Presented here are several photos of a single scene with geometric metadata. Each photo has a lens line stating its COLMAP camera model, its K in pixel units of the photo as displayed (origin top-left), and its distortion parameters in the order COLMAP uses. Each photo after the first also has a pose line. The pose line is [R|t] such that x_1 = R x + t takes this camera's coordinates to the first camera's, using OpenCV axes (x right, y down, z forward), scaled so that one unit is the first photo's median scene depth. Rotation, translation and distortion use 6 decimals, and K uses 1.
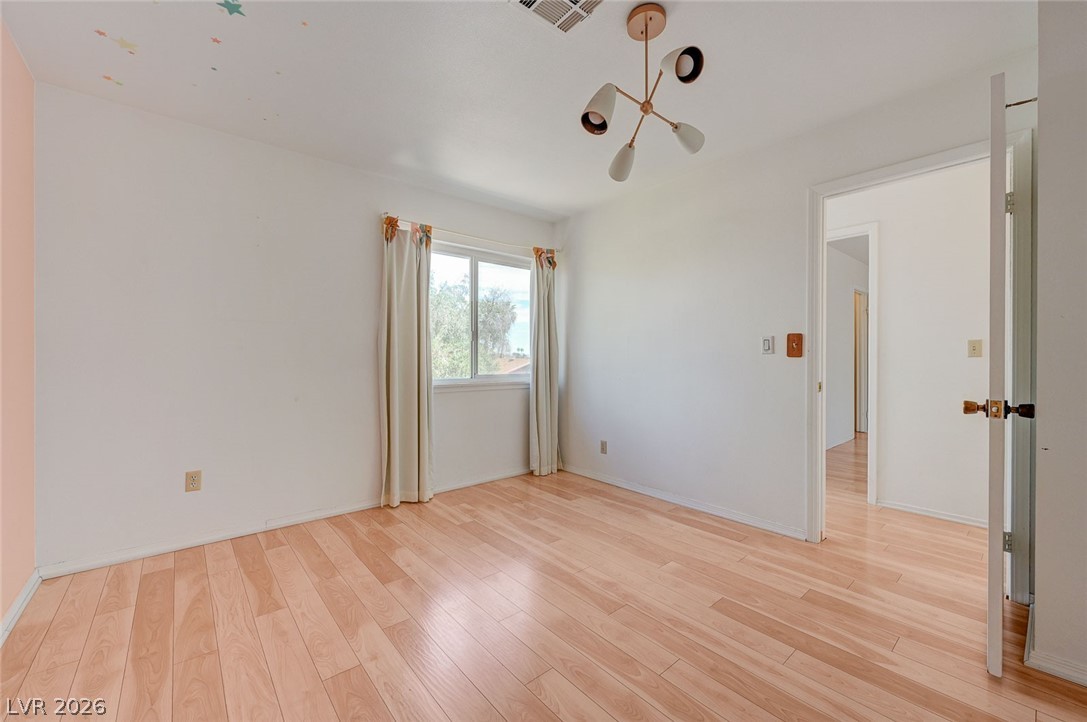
lens RADIAL K [[431.6, 0, 540.5], [0, 431.6, 360.7], [0, 0, 1]] dist [0.003070, 0.000992]
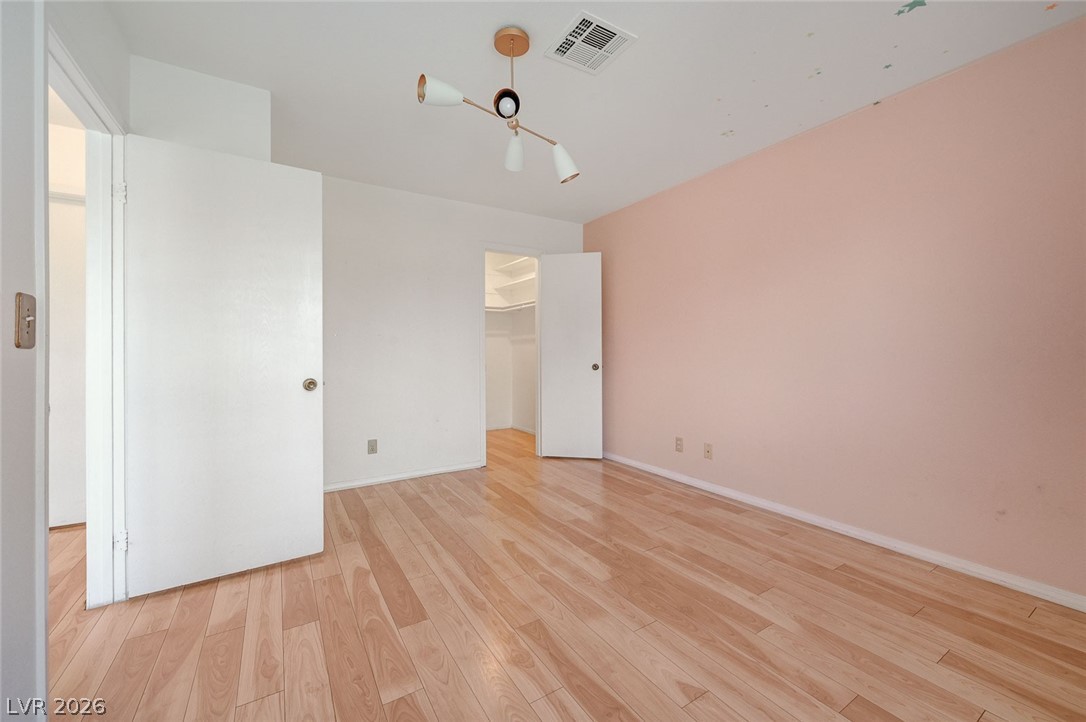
lens RADIAL K [[431.2, 0, 541.1], [0, 431.2, 351.4], [0, 0, 1]] dist [0.003070, 0.000992]
pose [[-0.989005, 0.003888, 0.147832, 0.013871], [0.004270, 0.999988, 0.002265, -0.006261], [-0.147821, 0.002871, -0.989010, 2.058190]]
